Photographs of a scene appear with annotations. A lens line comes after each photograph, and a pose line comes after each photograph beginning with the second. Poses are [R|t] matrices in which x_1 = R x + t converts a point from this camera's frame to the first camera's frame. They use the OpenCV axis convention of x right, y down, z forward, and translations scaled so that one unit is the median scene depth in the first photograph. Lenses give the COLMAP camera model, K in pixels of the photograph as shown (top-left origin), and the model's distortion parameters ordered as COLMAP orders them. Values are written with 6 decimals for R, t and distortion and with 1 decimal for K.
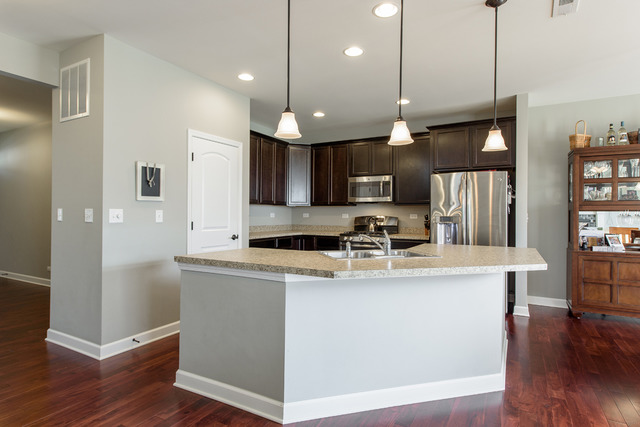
lens RADIAL K [[352.2, 0, 320.0], [0, 352.2, 213.5], [0, 0, 1]] dist [0.027369, -0.017602]
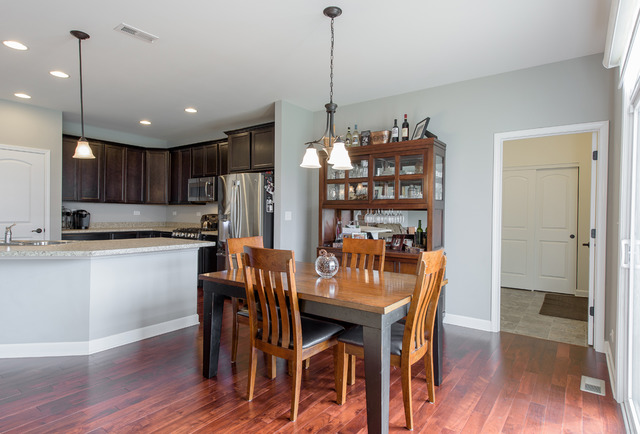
lens RADIAL K [[358.6, 0, 320.0], [0, 358.6, 217.0], [0, 0, 1]] dist [-0.001486, -0.000361]
pose [[0.991469, 0.006772, -0.130167, 0.670223], [-0.005548, 0.999937, 0.009769, 0.003638], [0.130225, -0.008963, 0.991444, -0.054410]]
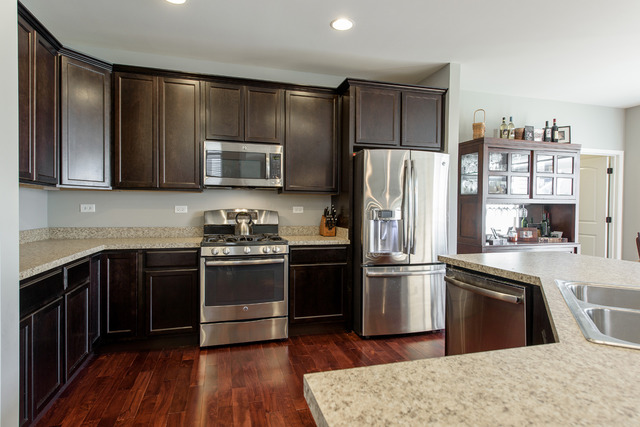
lens RADIAL K [[352.2, 0, 320.0], [0, 352.2, 213.5], [0, 0, 1]] dist [0.027369, -0.017602]
pose [[0.703574, -0.011610, 0.710527, -0.201929], [-0.005422, 0.999750, 0.021704, 0.000043], [-0.710601, -0.019123, 0.703335, 0.501002]]
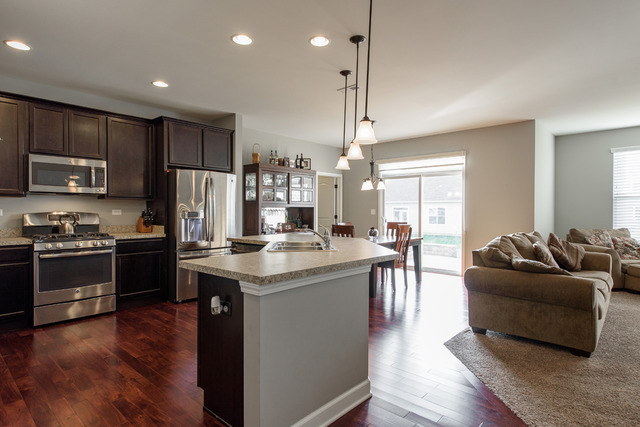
lens RADIAL K [[352.2, 0, 320.0], [0, 352.2, 213.5], [0, 0, 1]] dist [0.027369, -0.017602]
pose [[0.225935, -0.013338, 0.974051, -0.470778], [-0.003839, 0.999886, 0.014582, -0.003072], [-0.974135, -0.007034, 0.225858, 0.344301]]
